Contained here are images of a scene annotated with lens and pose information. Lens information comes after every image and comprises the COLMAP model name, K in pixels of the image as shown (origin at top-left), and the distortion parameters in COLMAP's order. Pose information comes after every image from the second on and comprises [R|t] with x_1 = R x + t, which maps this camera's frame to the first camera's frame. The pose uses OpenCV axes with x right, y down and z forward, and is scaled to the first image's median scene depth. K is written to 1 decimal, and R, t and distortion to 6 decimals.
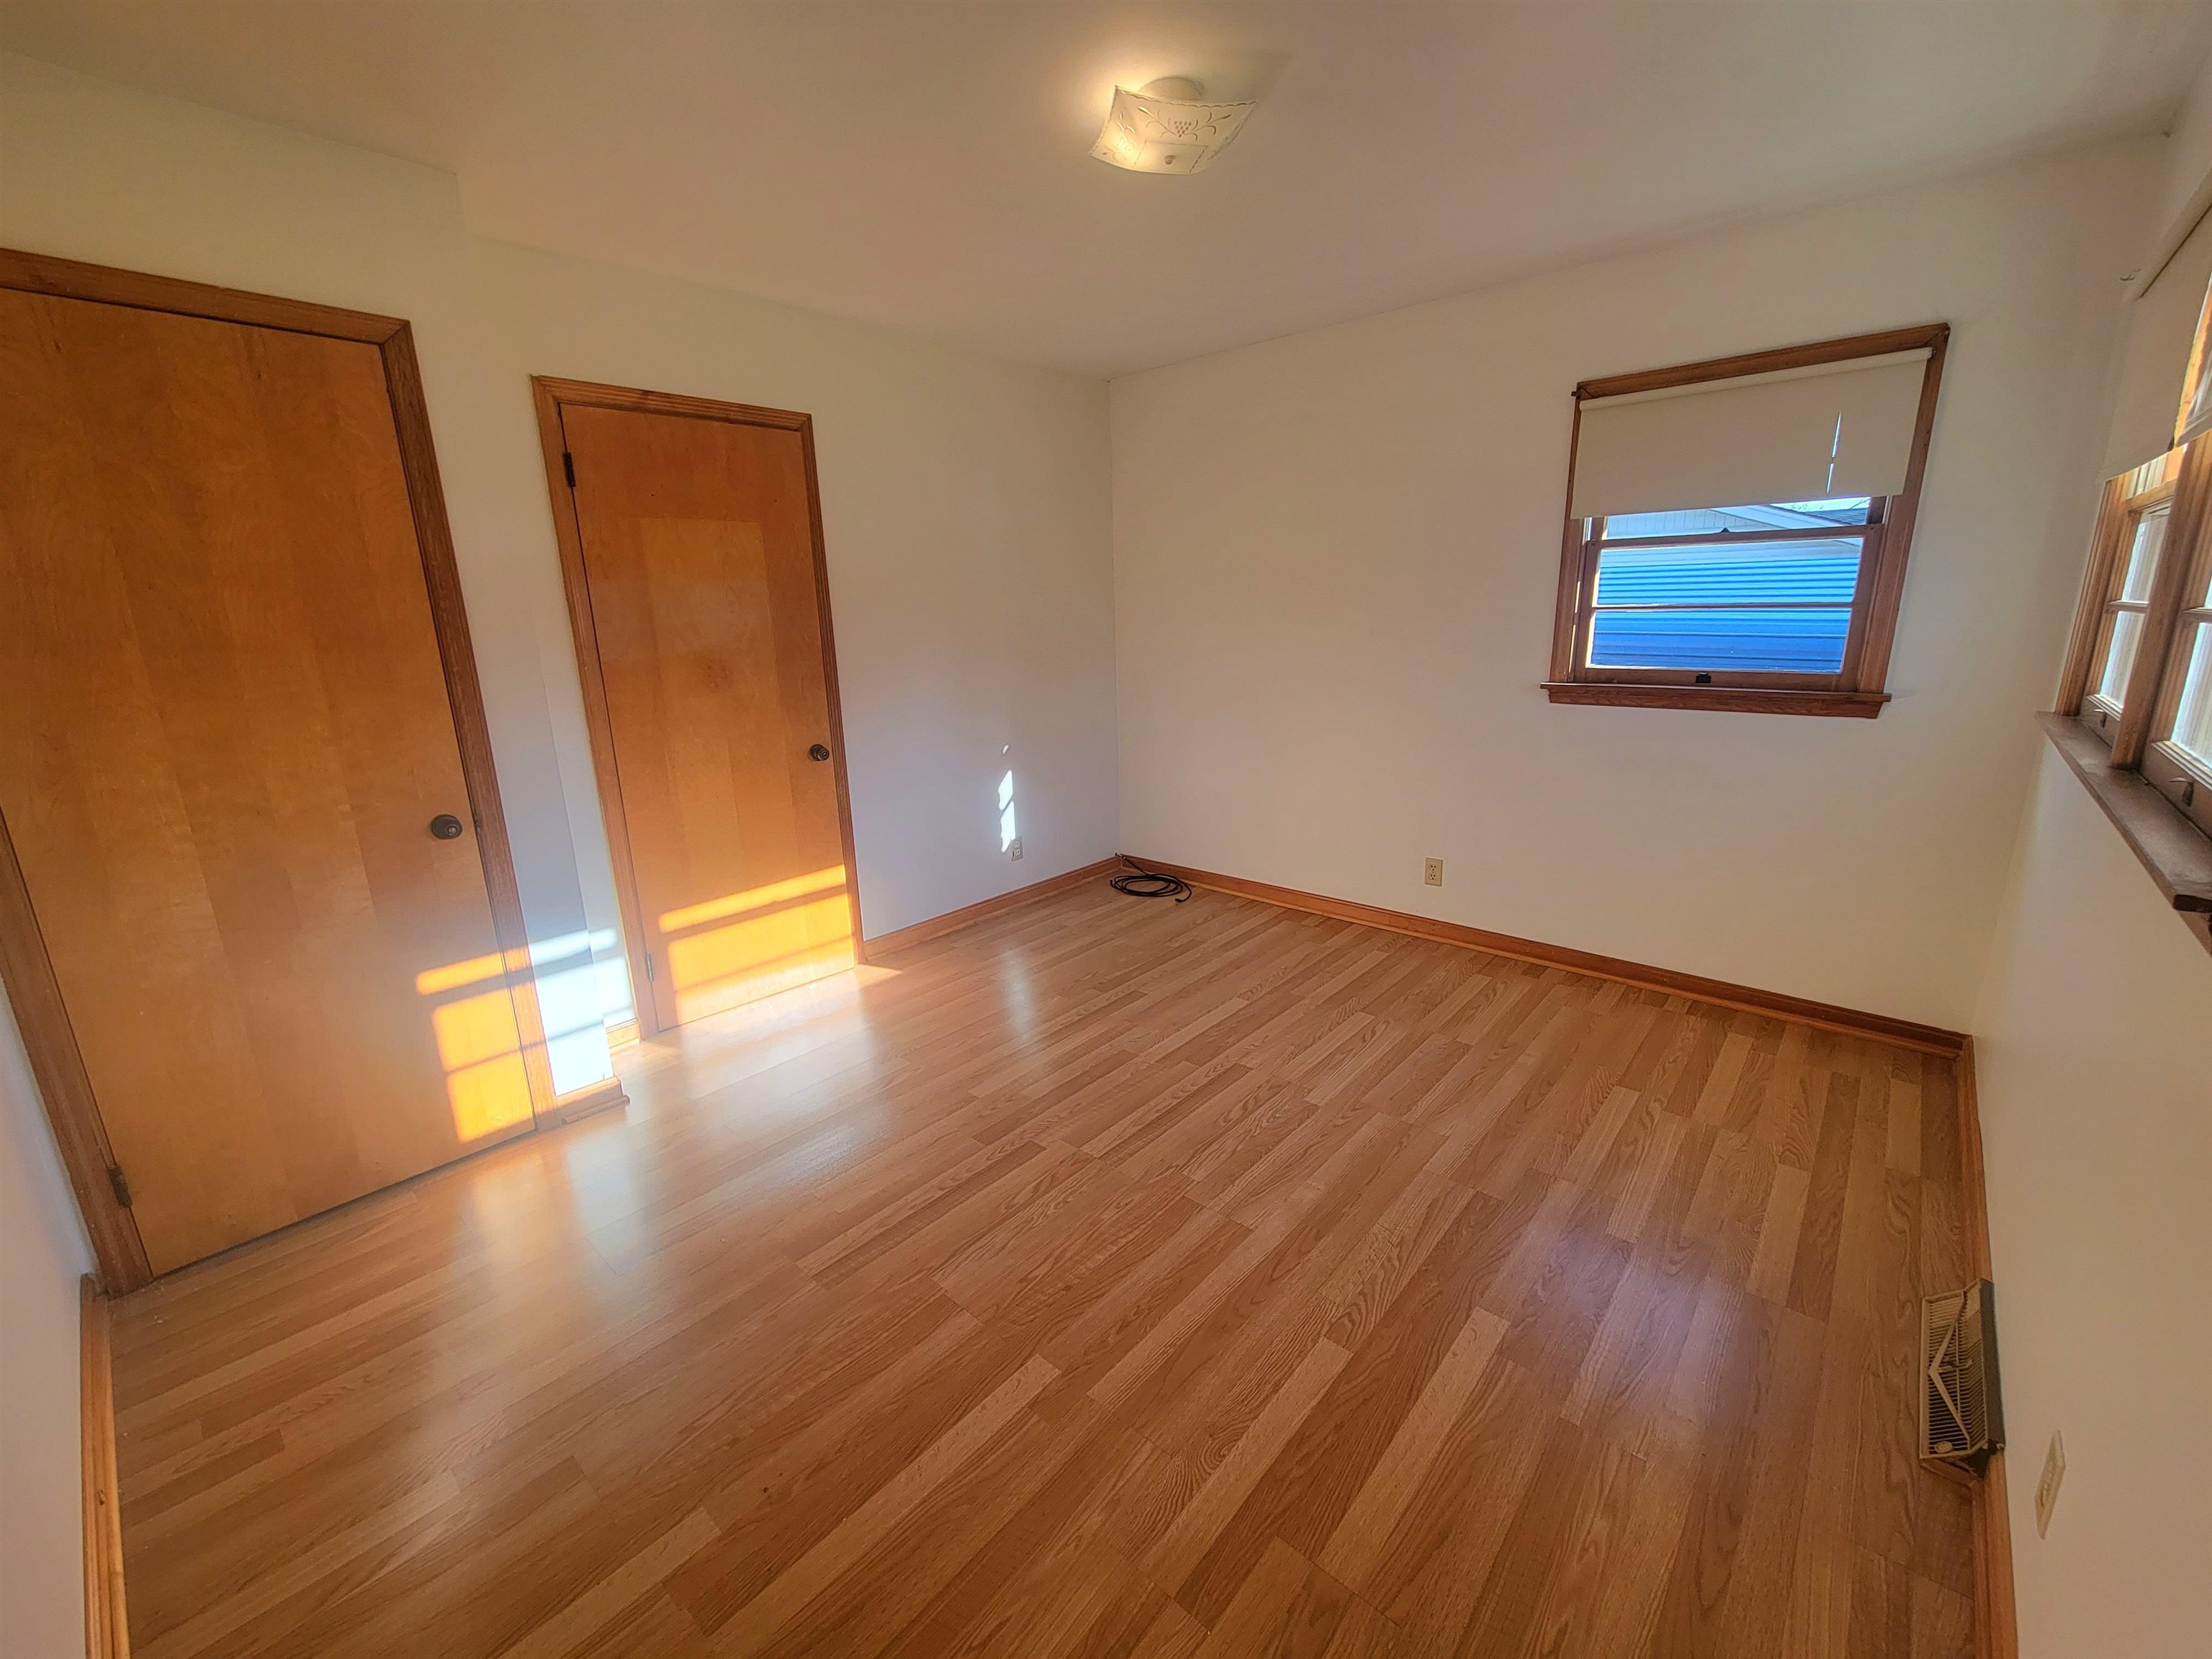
lens RADIAL K [[896.9, 0, 1106.9], [0, 896.9, 830.8], [0, 0, 1]] dist [0.004354, -0.003977]
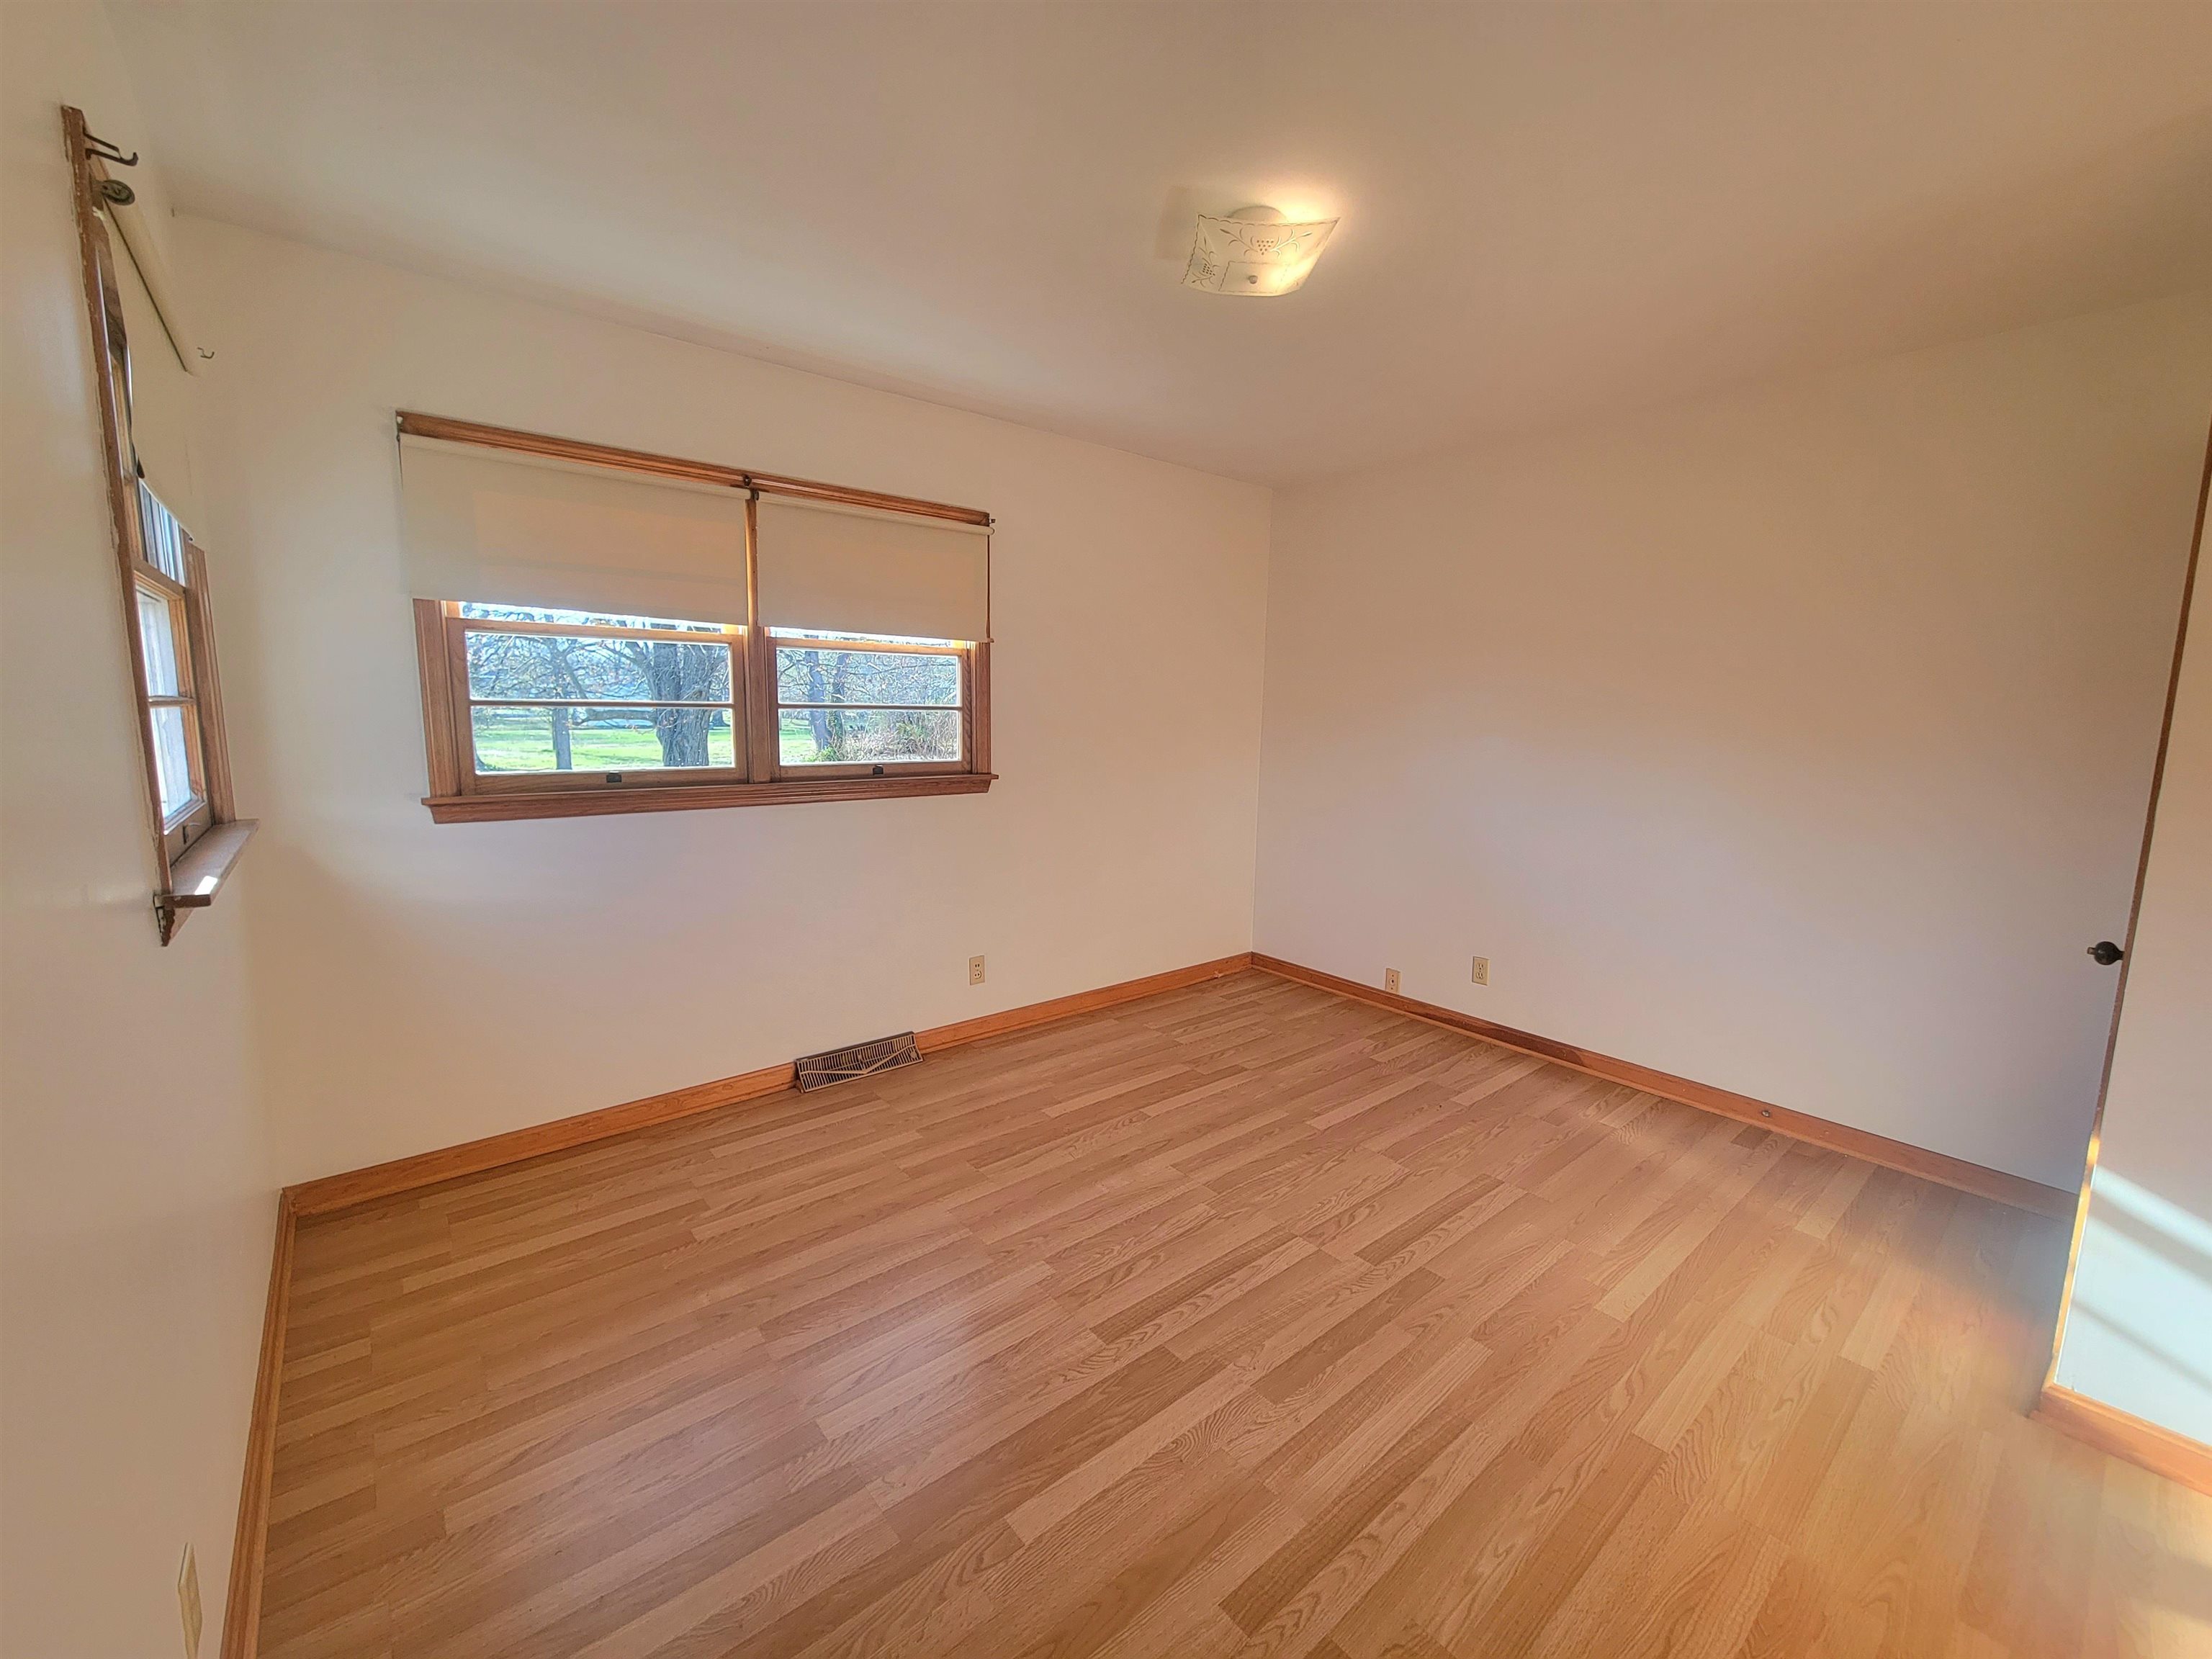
lens RADIAL K [[896.9, 0, 1106.9], [0, 896.9, 830.8], [0, 0, 1]] dist [0.004354, -0.003977]
pose [[-0.988509, -0.013062, 0.150598, 0.052616], [0.043891, 0.928538, 0.368632, -0.409520], [-0.144651, 0.371006, -0.917295, 1.681126]]
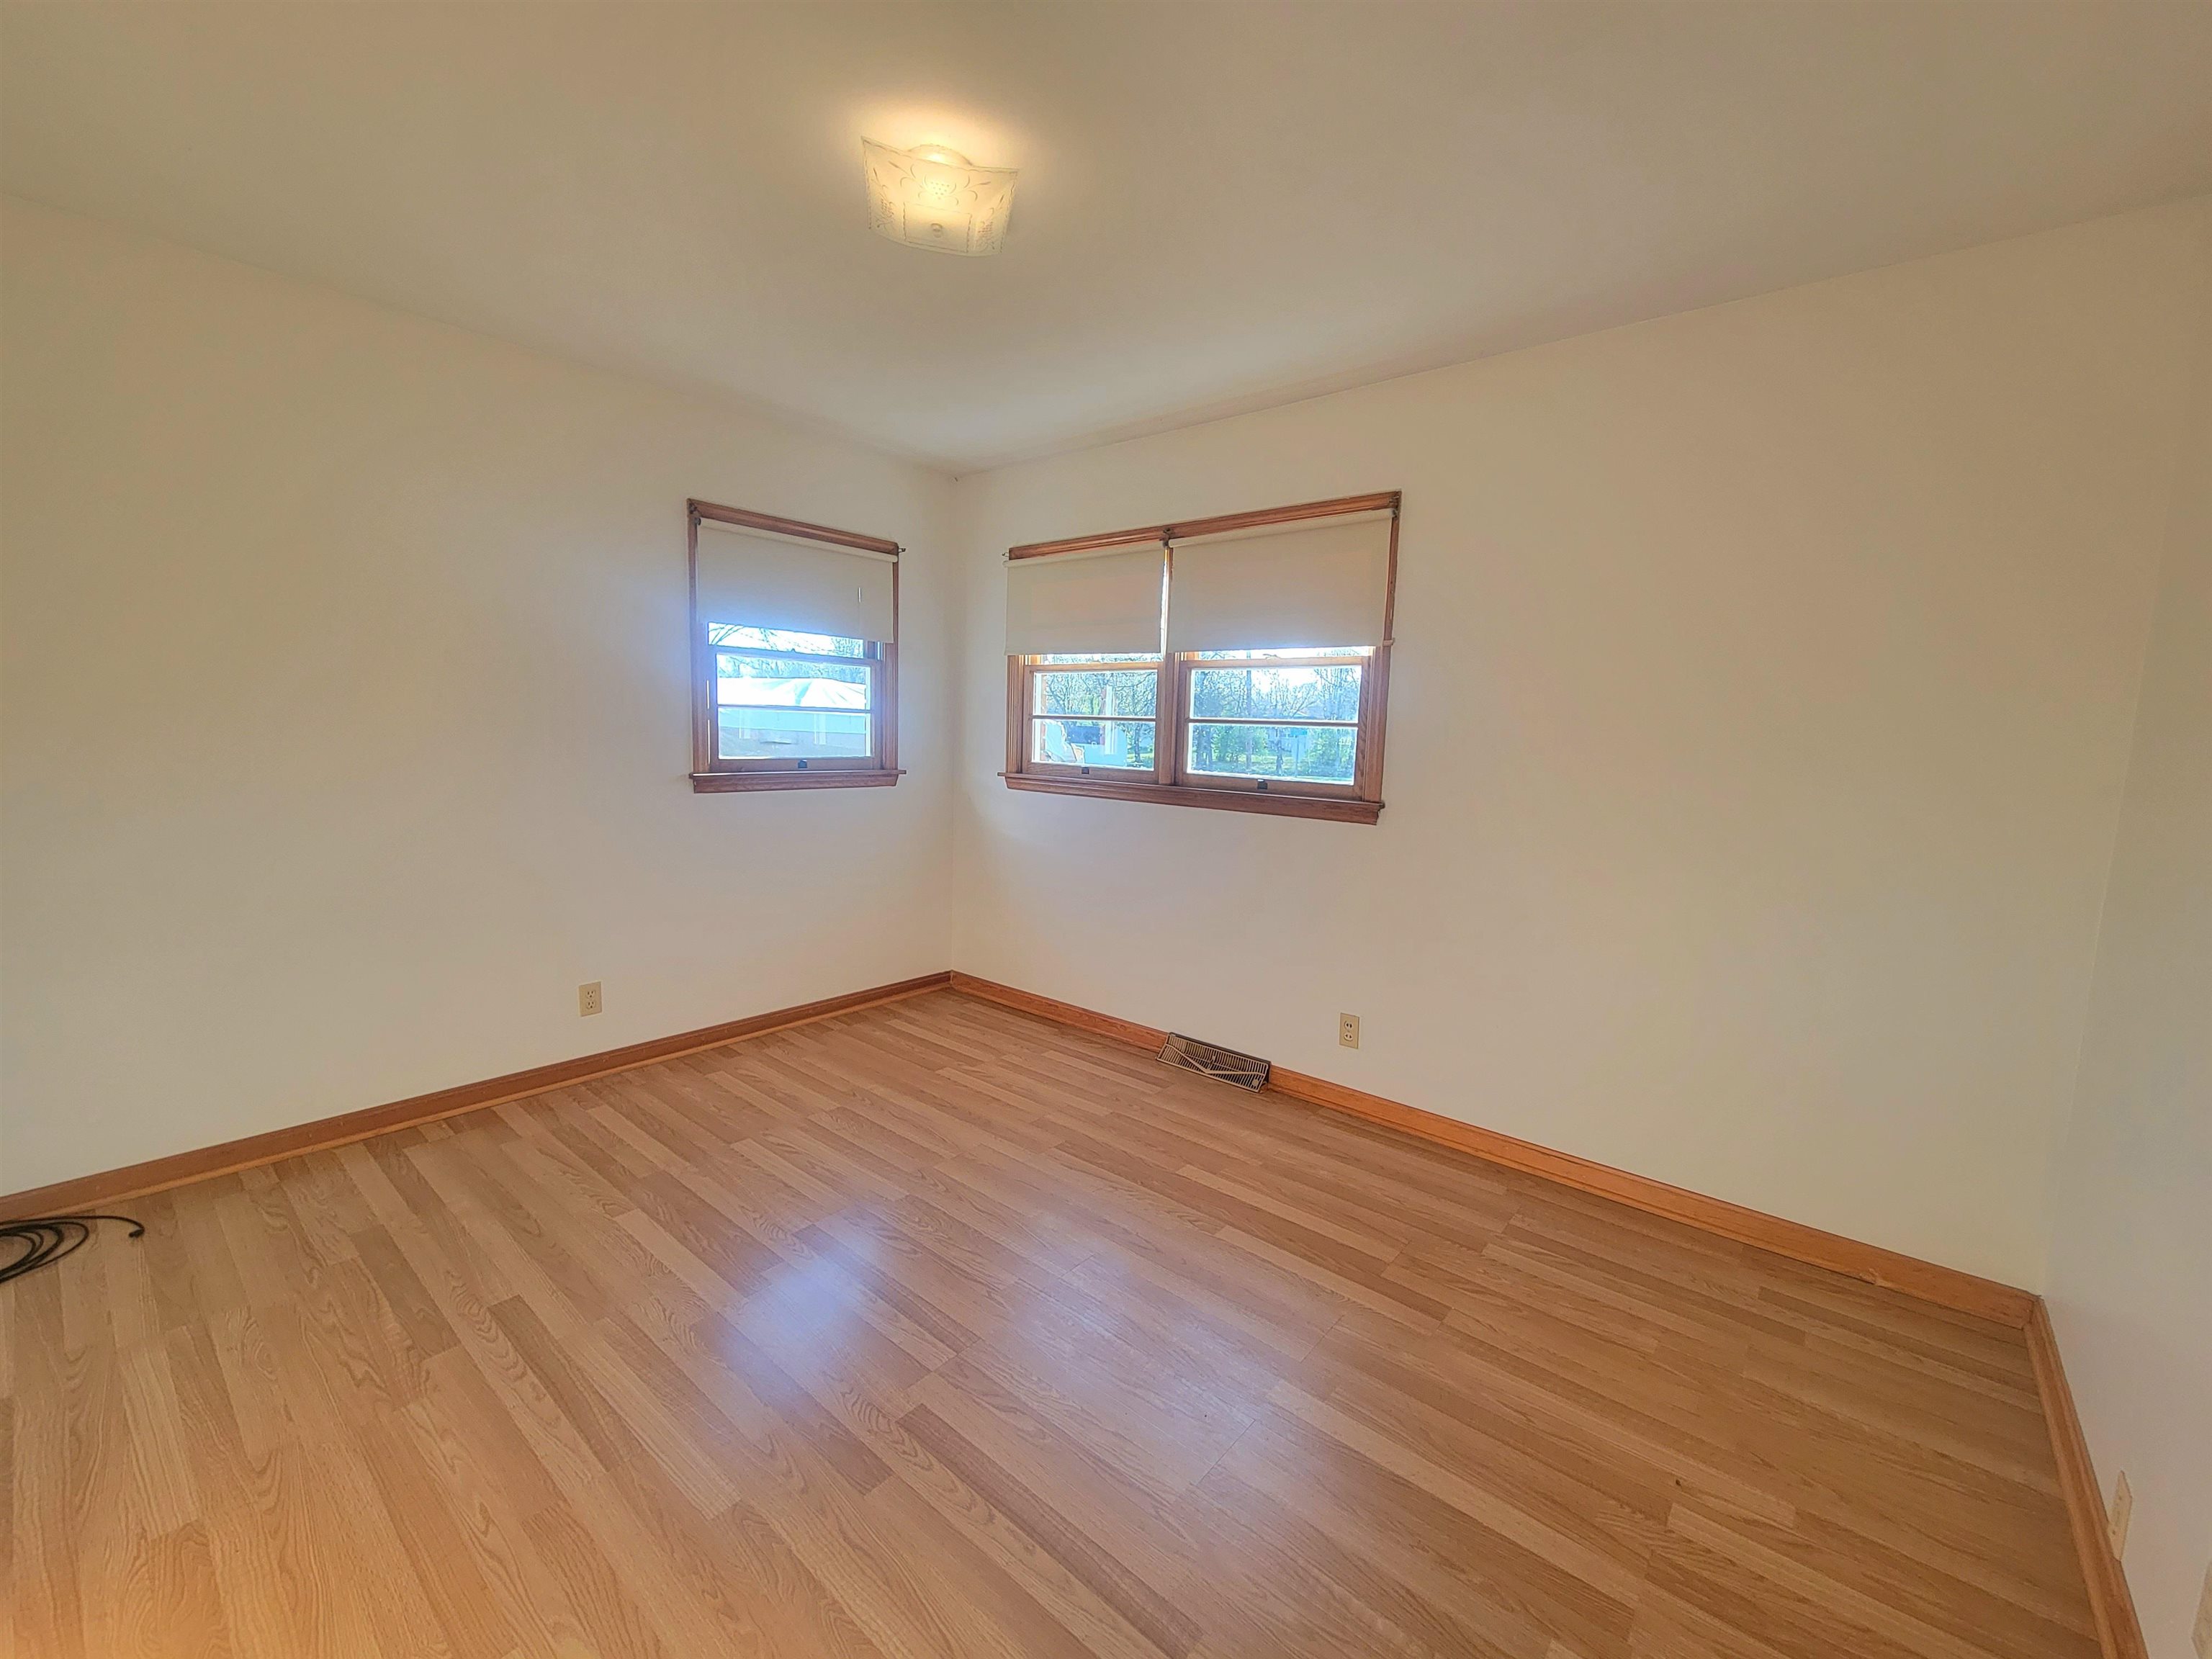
lens RADIAL K [[896.9, 0, 1106.9], [0, 896.9, 830.8], [0, 0, 1]] dist [0.004354, -0.003977]
pose [[-0.026143, -0.094225, 0.995208, -0.725968], [0.212947, 0.972173, 0.097638, -0.132354], [-0.976714, 0.214479, -0.005351, 0.729725]]
